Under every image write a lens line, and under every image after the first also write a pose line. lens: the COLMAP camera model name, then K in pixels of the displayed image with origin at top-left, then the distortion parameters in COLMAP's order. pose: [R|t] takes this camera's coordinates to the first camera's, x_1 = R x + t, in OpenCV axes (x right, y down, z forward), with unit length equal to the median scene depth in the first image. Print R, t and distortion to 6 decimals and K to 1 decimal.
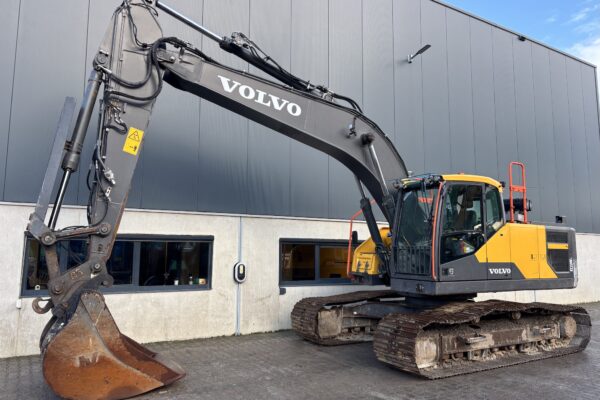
lens RADIAL K [[449.0, 0, 296.8], [0, 449.0, 194.3], [0, 0, 1]] dist [0.073216, -0.090408]
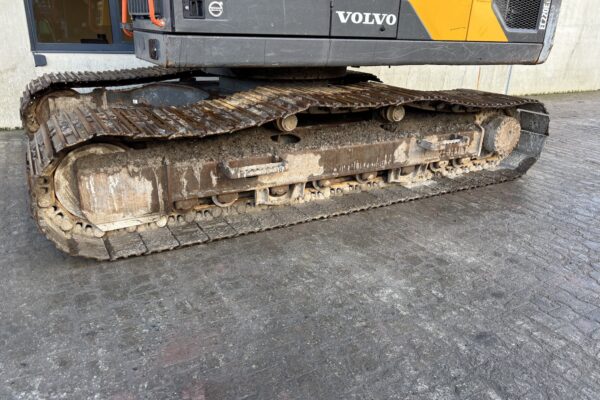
lens RADIAL K [[449.0, 0, 296.8], [0, 449.0, 194.3], [0, 0, 1]] dist [0.073216, -0.090408]
pose [[0.999586, 0.027177, -0.009403, 0.387730], [-0.019878, 0.889240, 0.457010, 0.120553], [0.020782, -0.456634, 0.889412, 0.523901]]
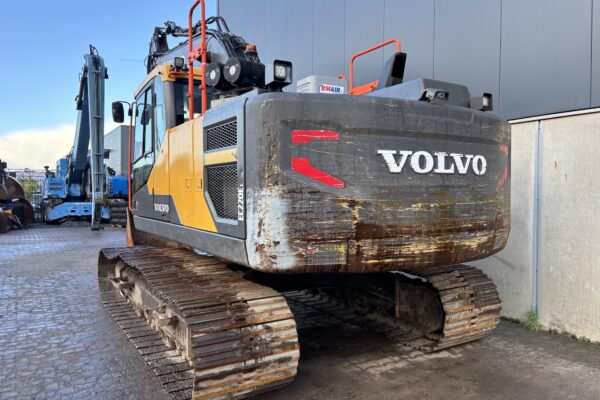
lens RADIAL K [[449.0, 0, 296.8], [0, 449.0, 194.3], [0, 0, 1]] dist [0.073216, -0.090408]
pose [[0.003938, -0.001810, -0.999991, 1.098723], [0.121034, 0.992648, -0.001320, 0.175852], [0.992641, -0.121027, 0.004128, 1.194196]]
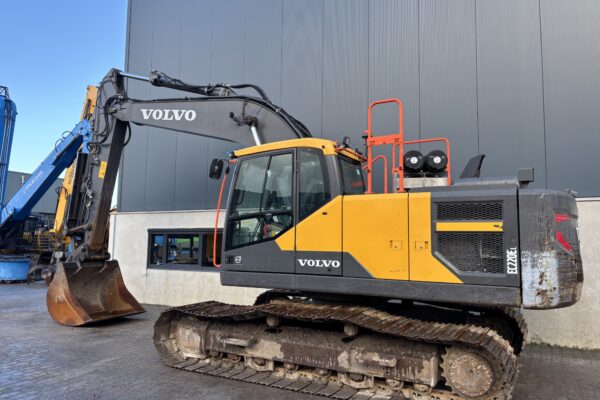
lens RADIAL K [[449.0, 0, 296.8], [0, 449.0, 194.3], [0, 0, 1]] dist [0.073216, -0.090408]
pose [[0.506519, -0.095249, -0.856952, 1.059125], [0.100806, 0.993606, -0.050855, 0.092866], [0.856316, -0.060627, 0.512882, 0.610631]]
